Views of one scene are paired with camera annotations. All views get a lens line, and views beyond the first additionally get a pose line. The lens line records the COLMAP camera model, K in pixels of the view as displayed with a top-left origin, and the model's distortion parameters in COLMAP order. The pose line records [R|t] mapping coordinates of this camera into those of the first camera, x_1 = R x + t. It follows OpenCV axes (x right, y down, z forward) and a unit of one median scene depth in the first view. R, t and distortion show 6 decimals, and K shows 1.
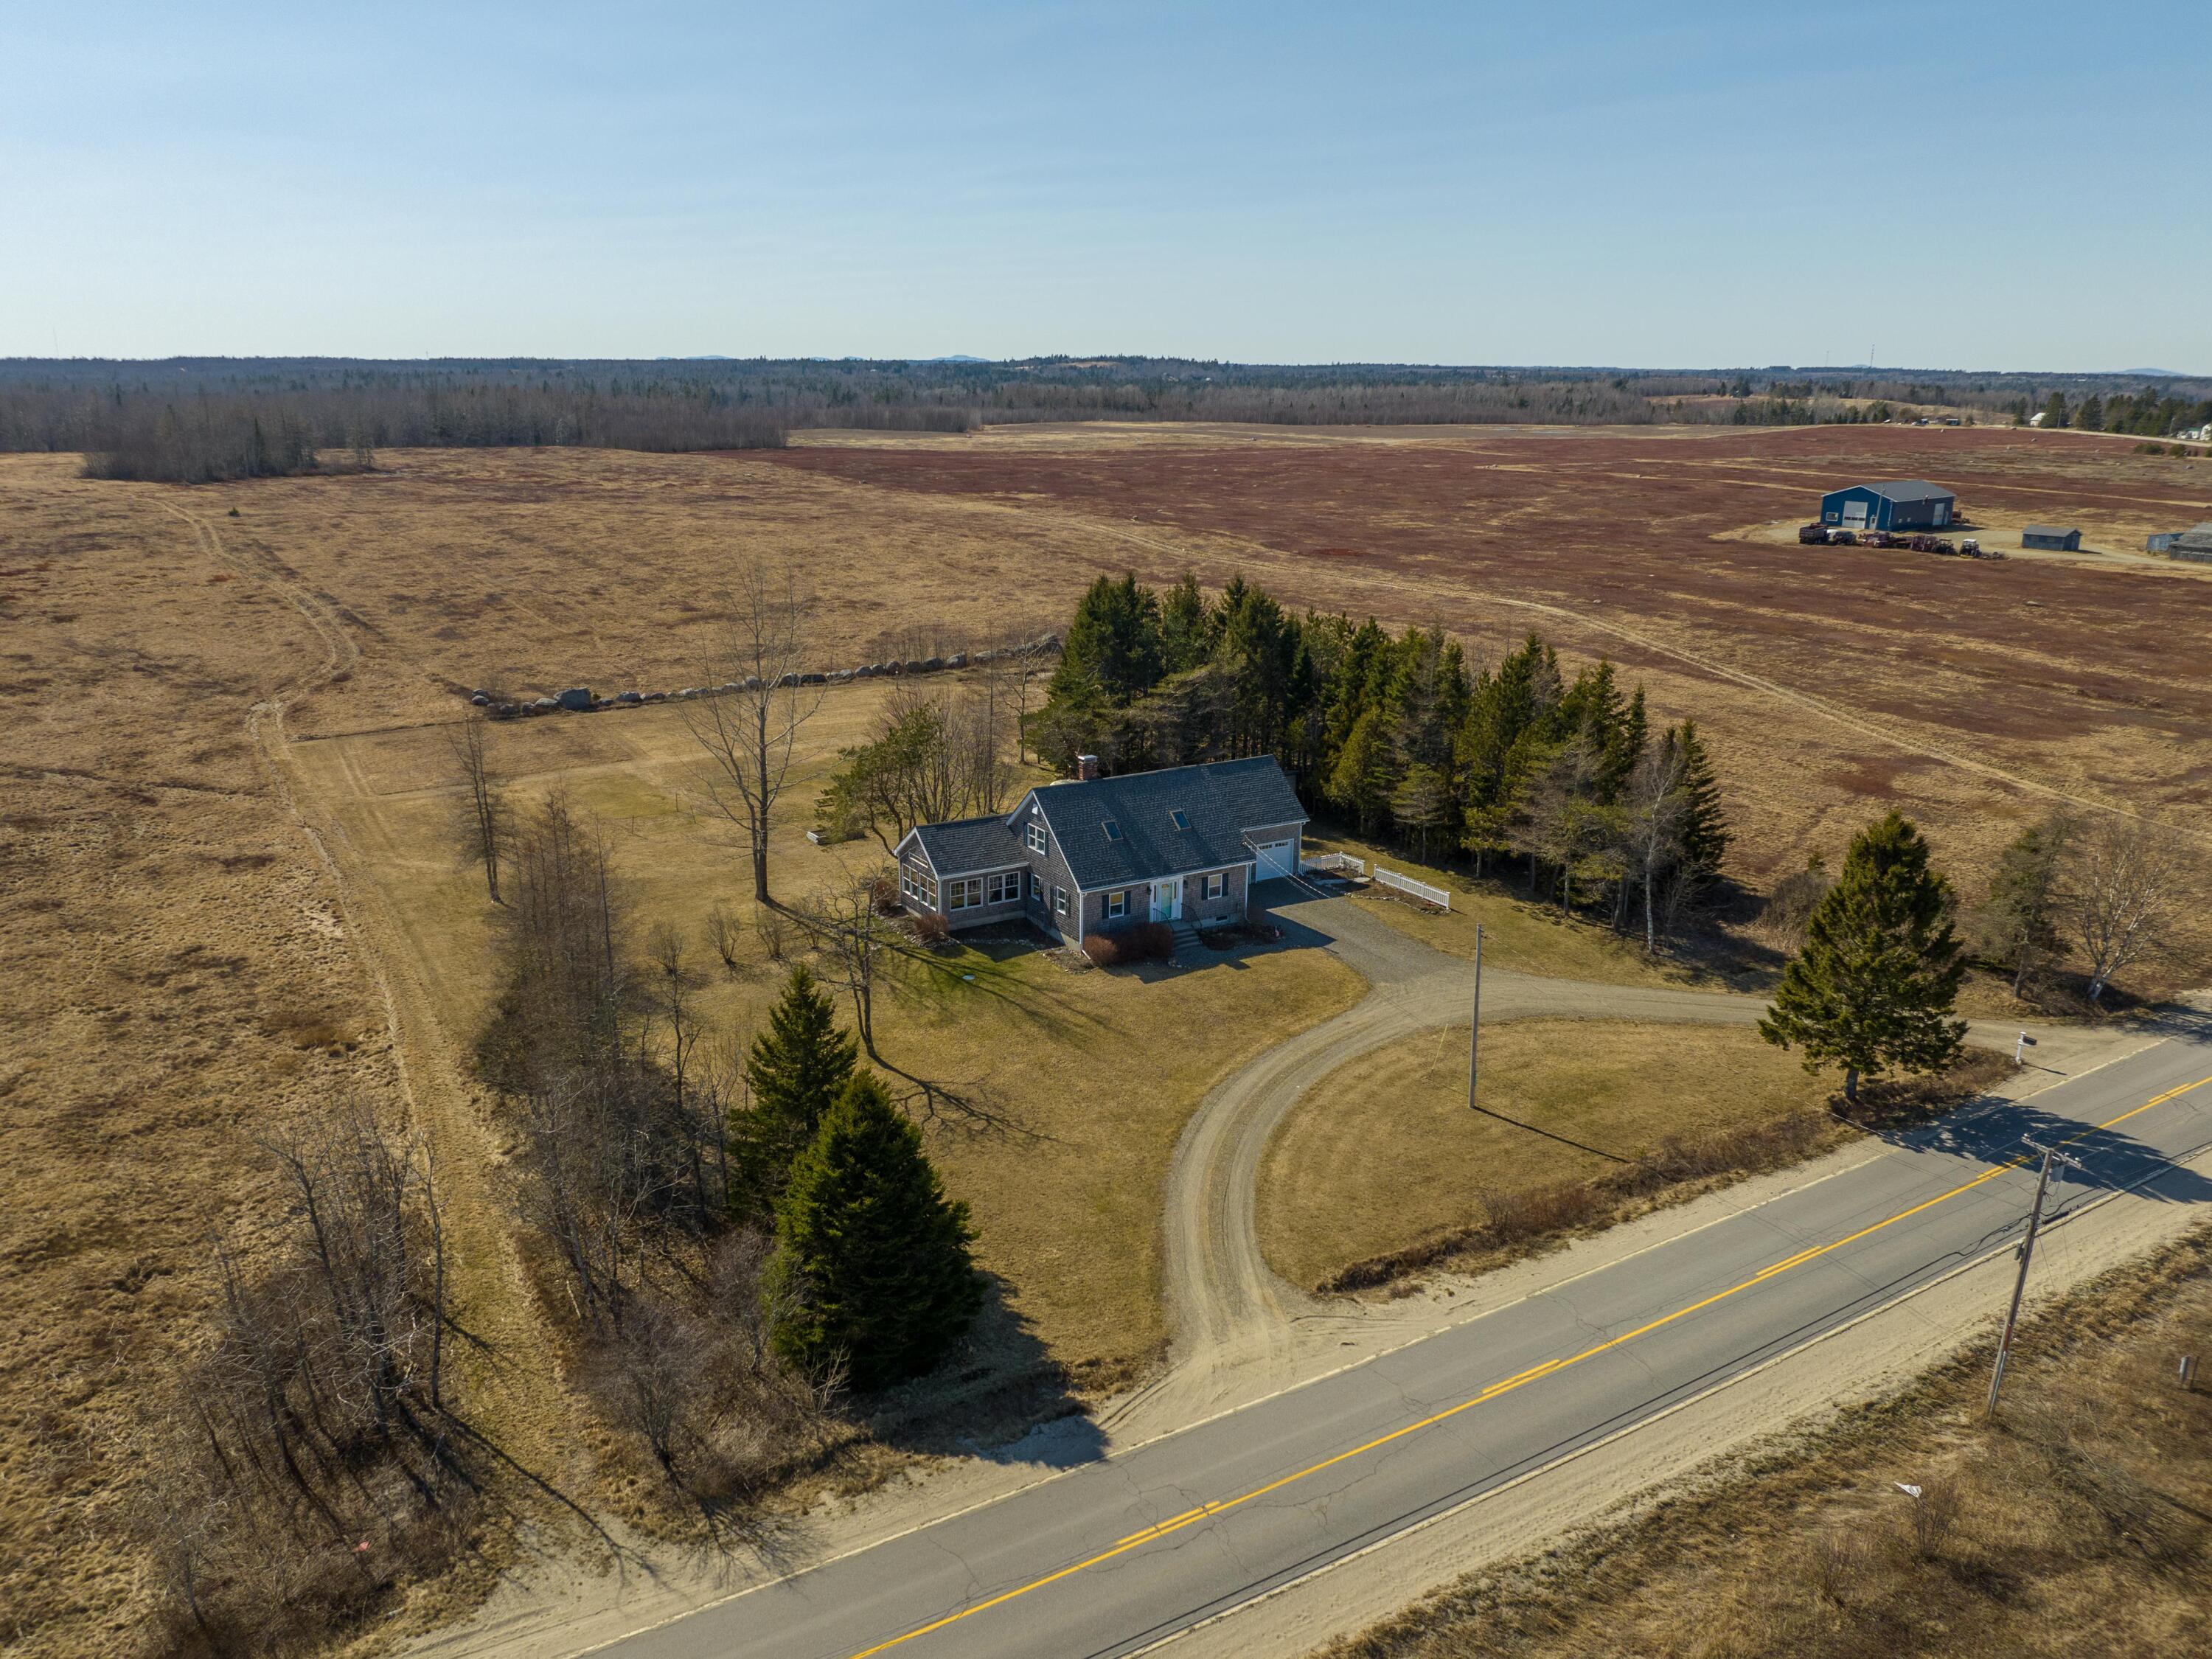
lens RADIAL K [[1655.2, 0, 1055.7], [0, 1655.2, 850.7], [0, 0, 1]] dist [-0.033698, -0.015335]
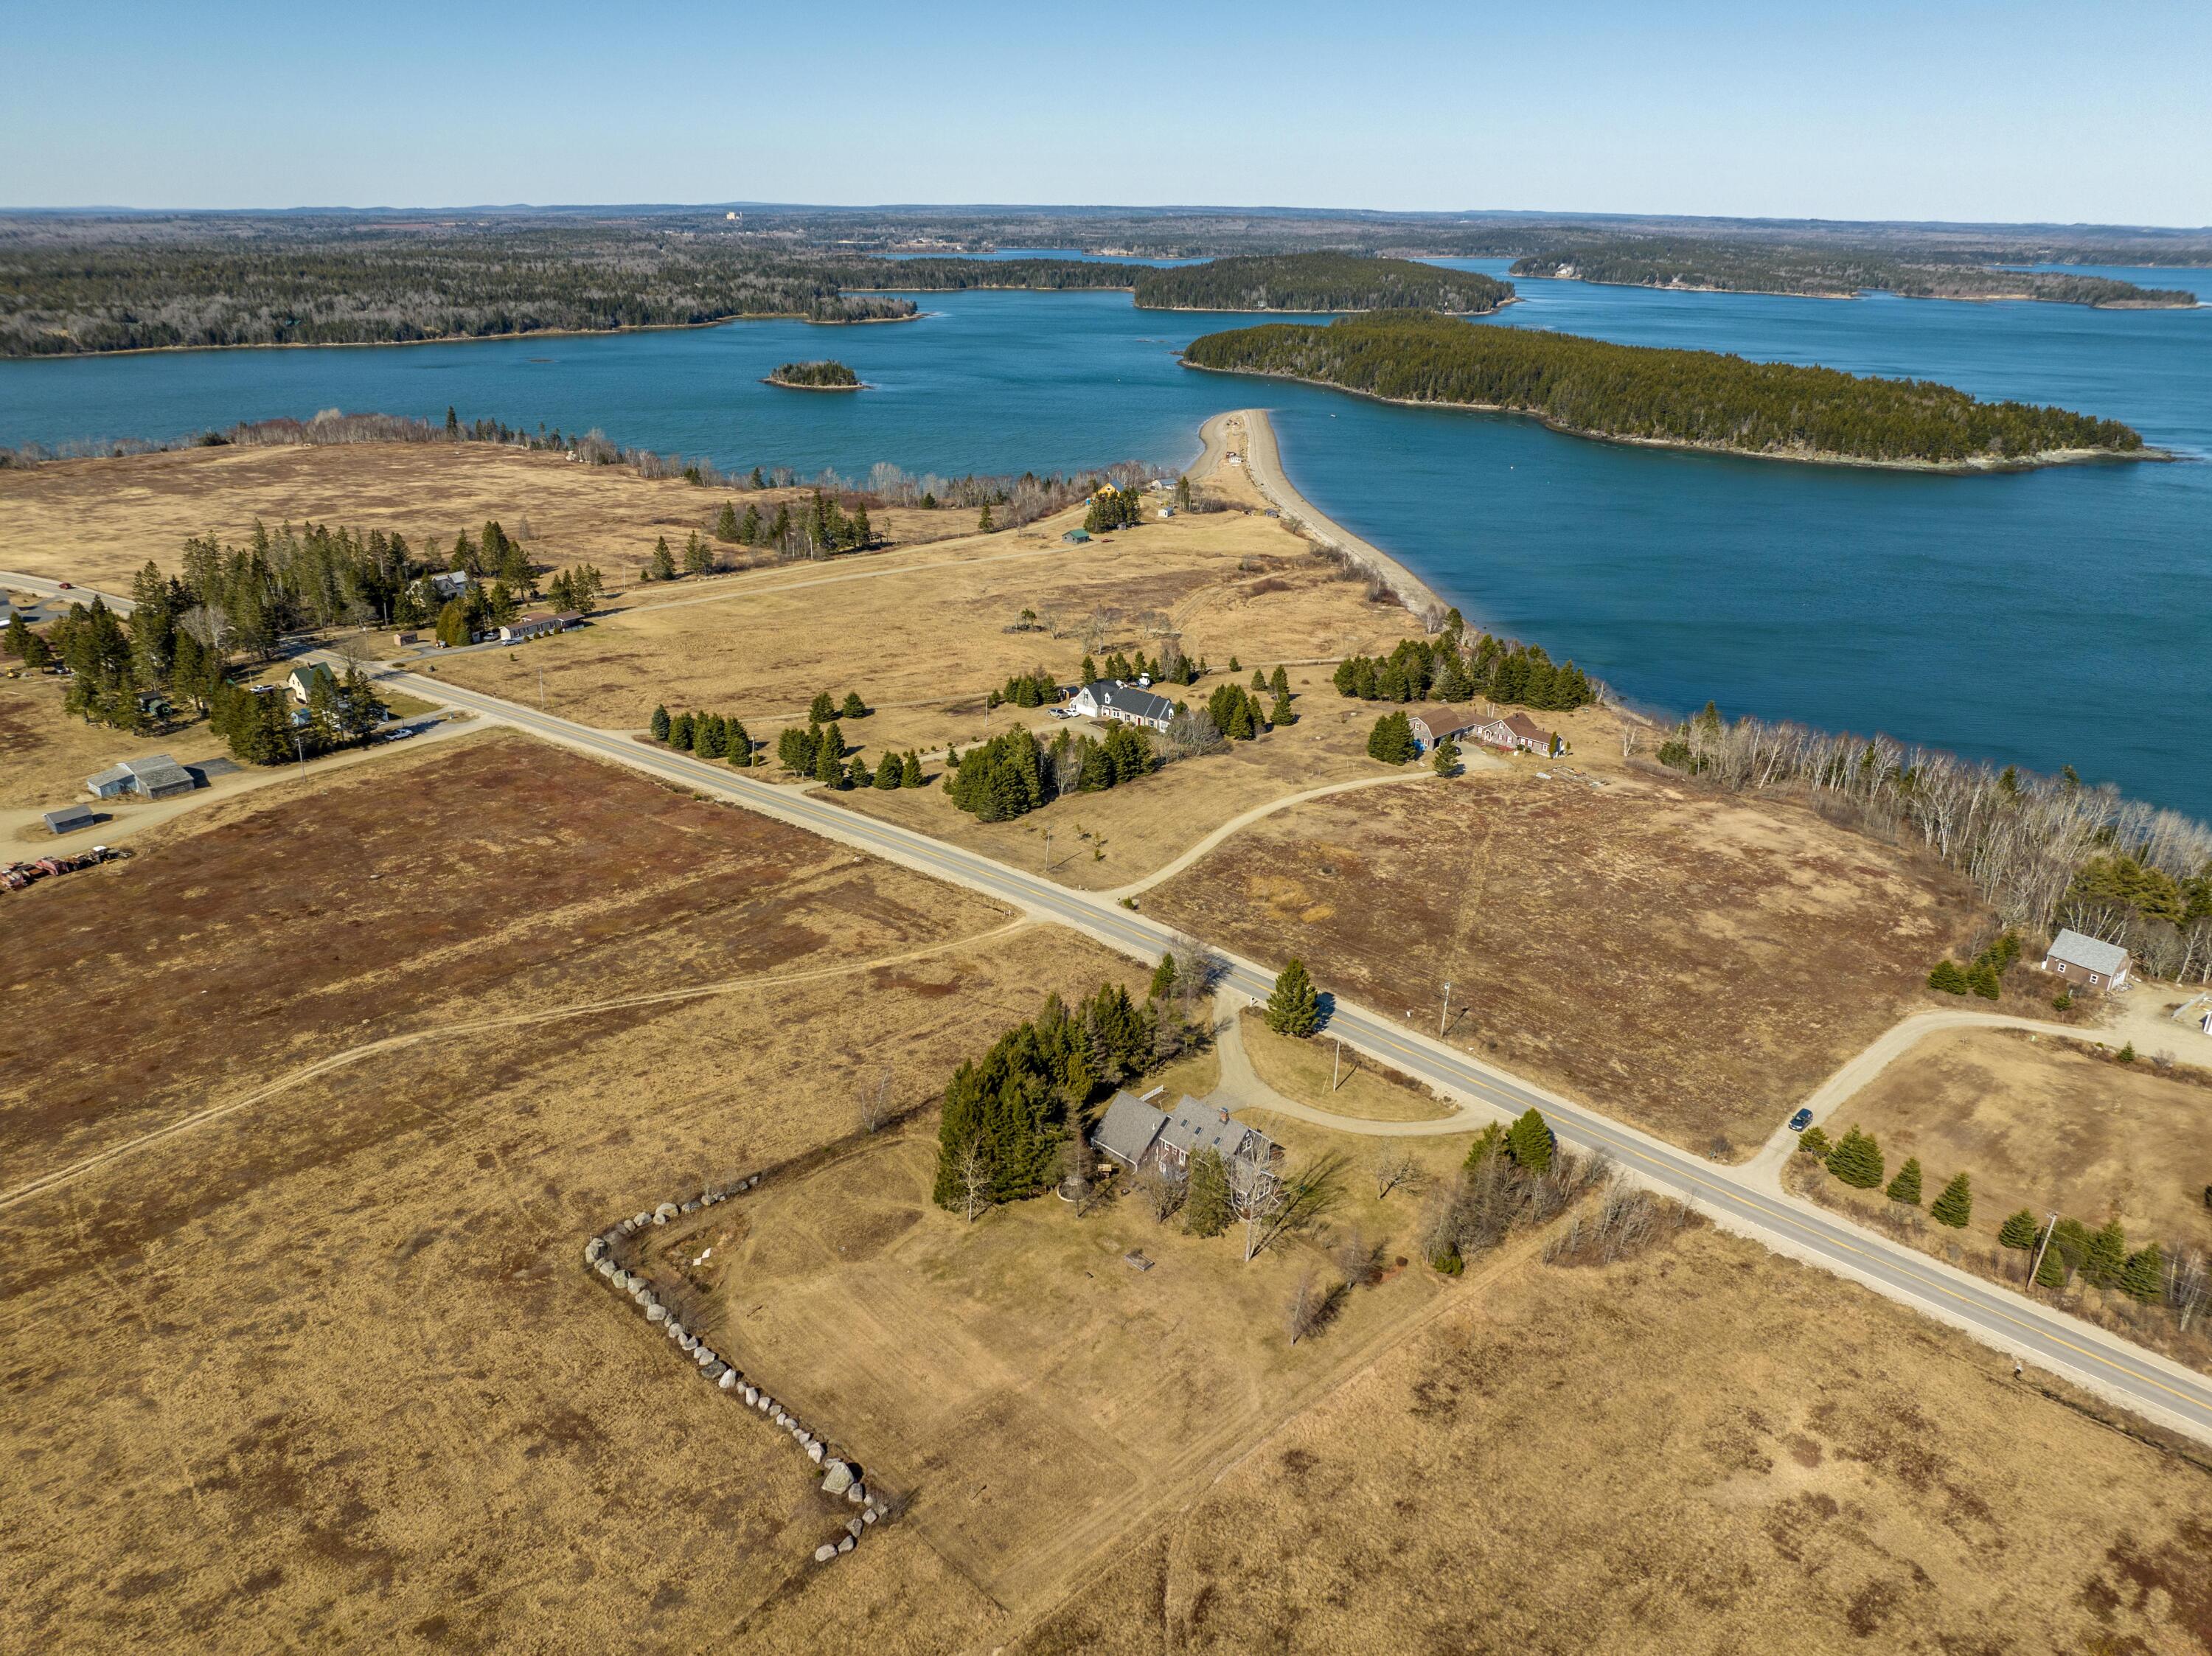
lens RADIAL K [[1564.8, 0, 1111.0], [0, 1564.8, 835.3], [0, 0, 1]] dist [-0.035417, 0.002166]
pose [[-0.245245, -0.373364, 0.894681, -1.822199], [0.268579, 0.860576, 0.432752, -1.427453], [-0.931515, 0.346423, -0.110775, 1.279414]]
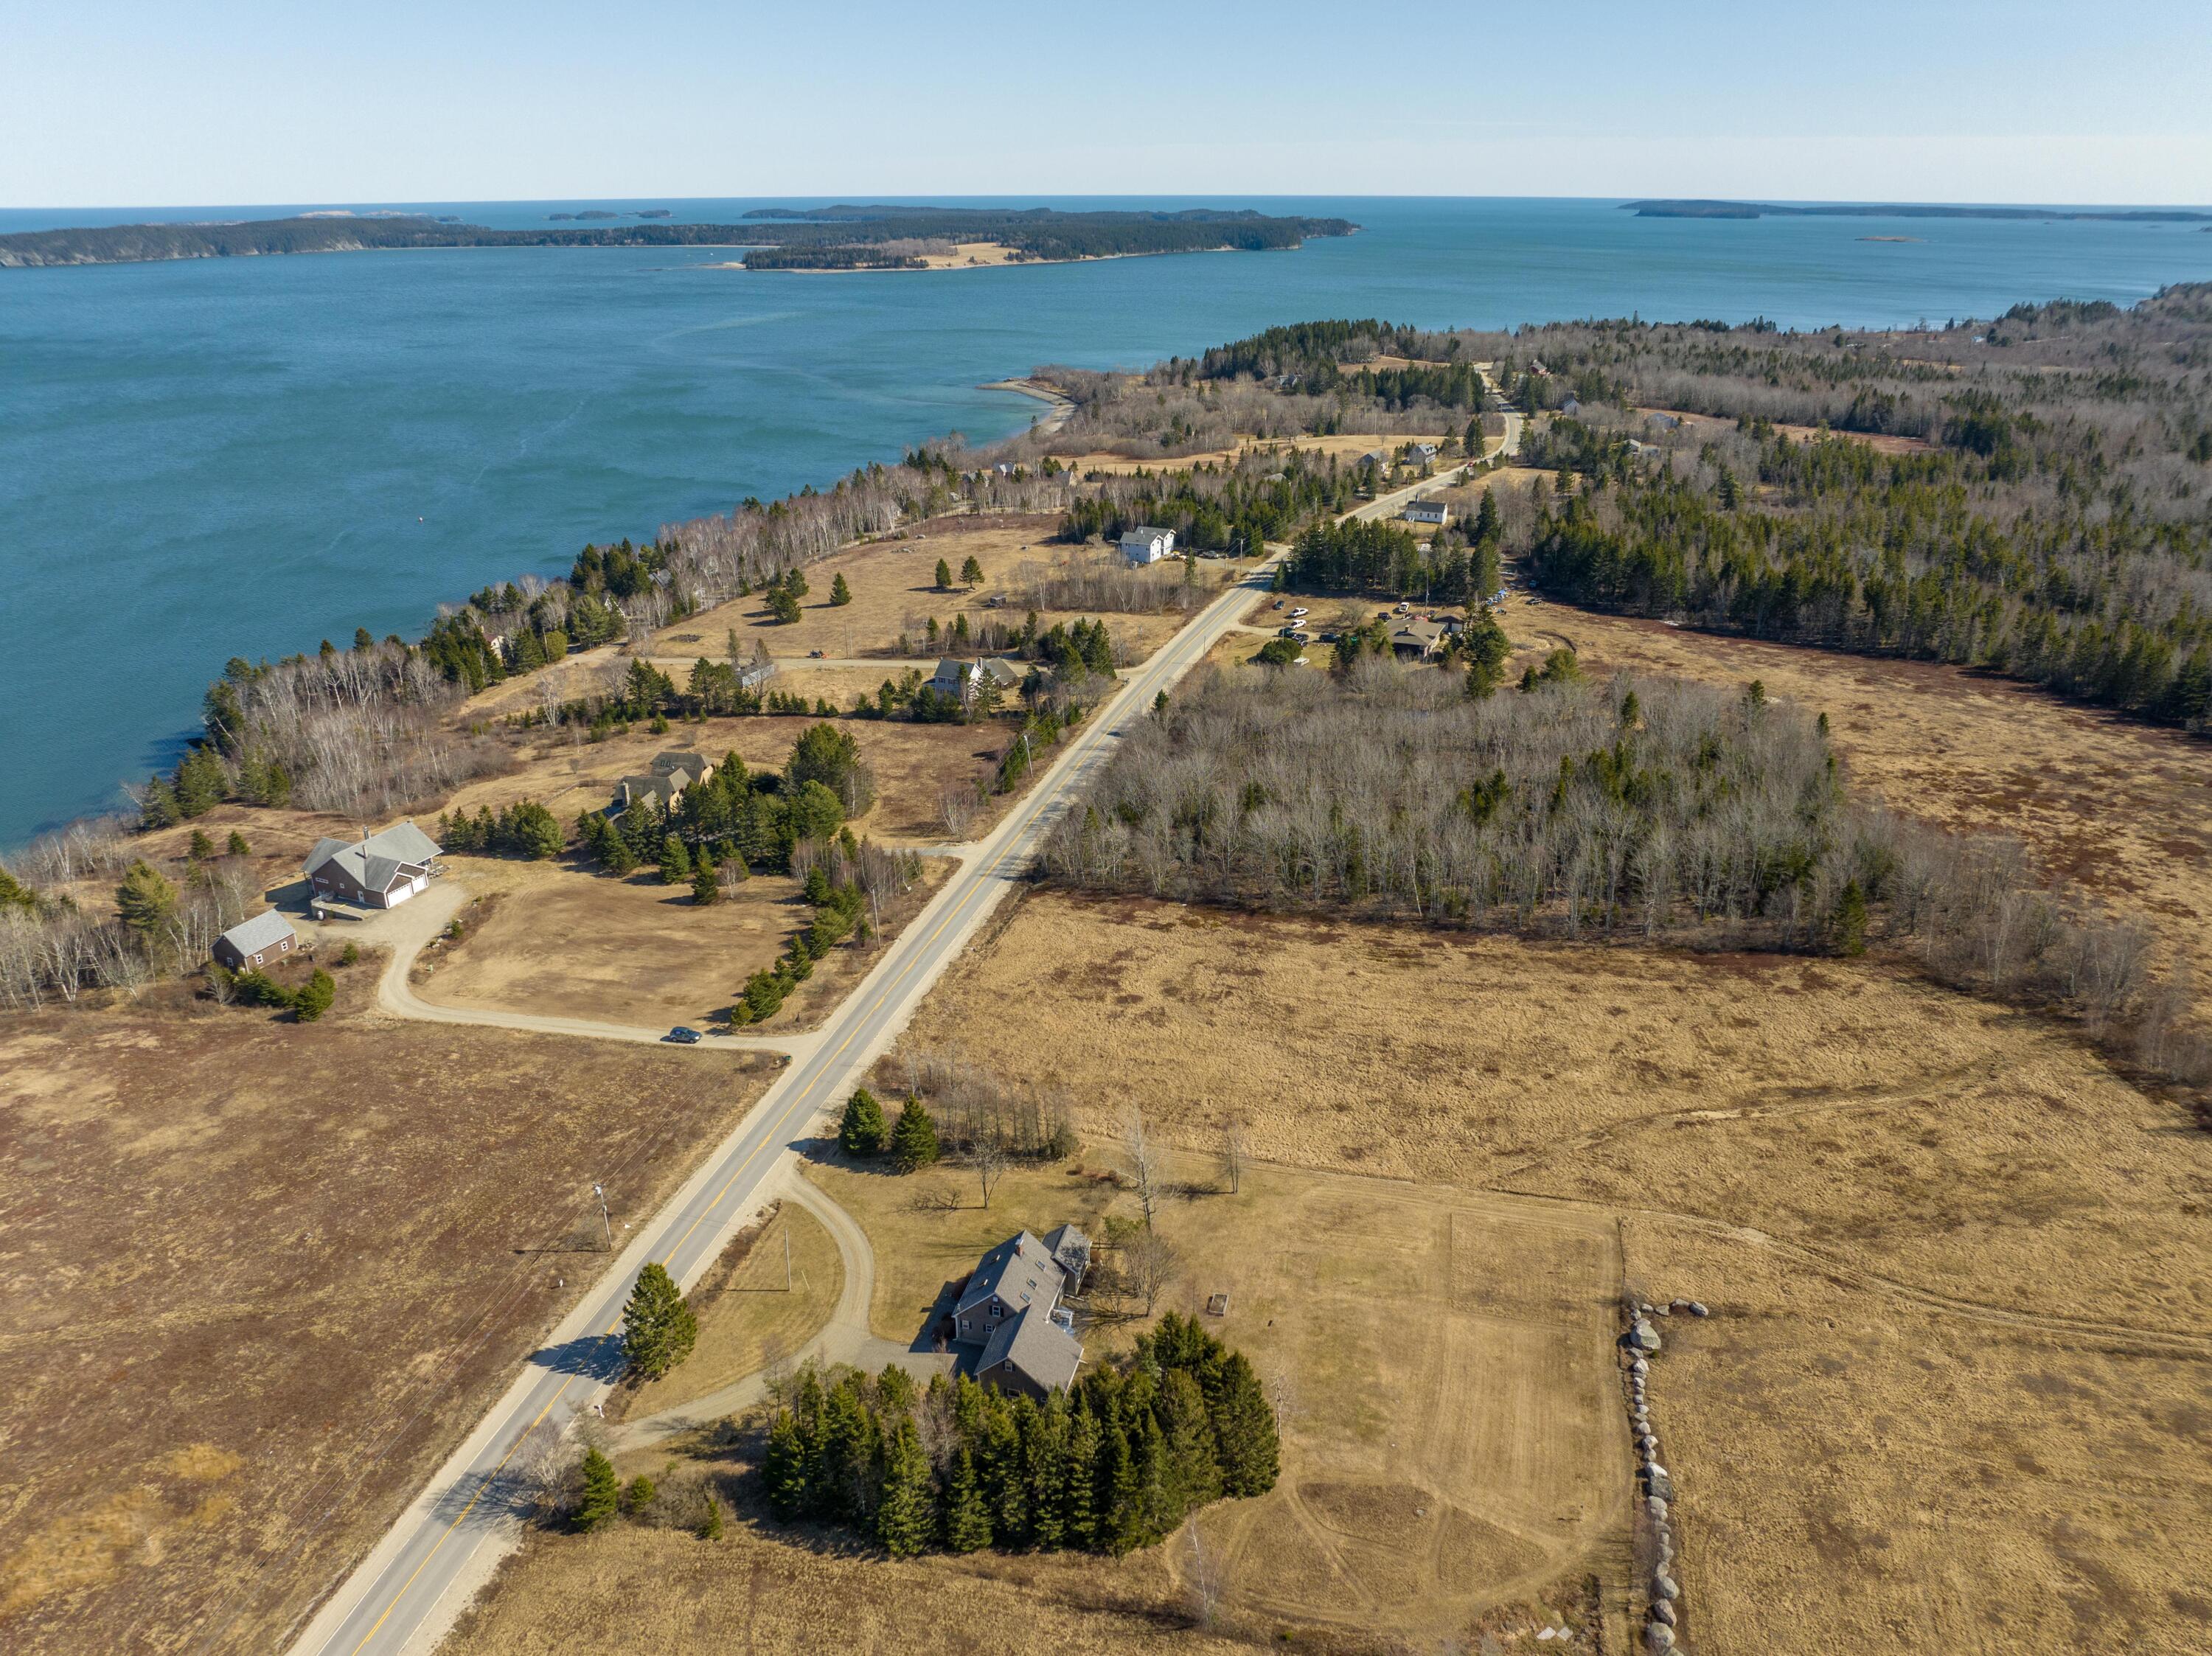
lens RADIAL K [[1564.8, 0, 1109.9], [0, 1564.8, 843.0], [0, 0, 1]] dist [-0.035417, 0.002166]
pose [[-0.707390, 0.272293, -0.652269, 1.082172], [-0.204203, 0.804738, 0.557402, -1.578645], [0.676683, 0.527496, -0.513661, 1.832481]]
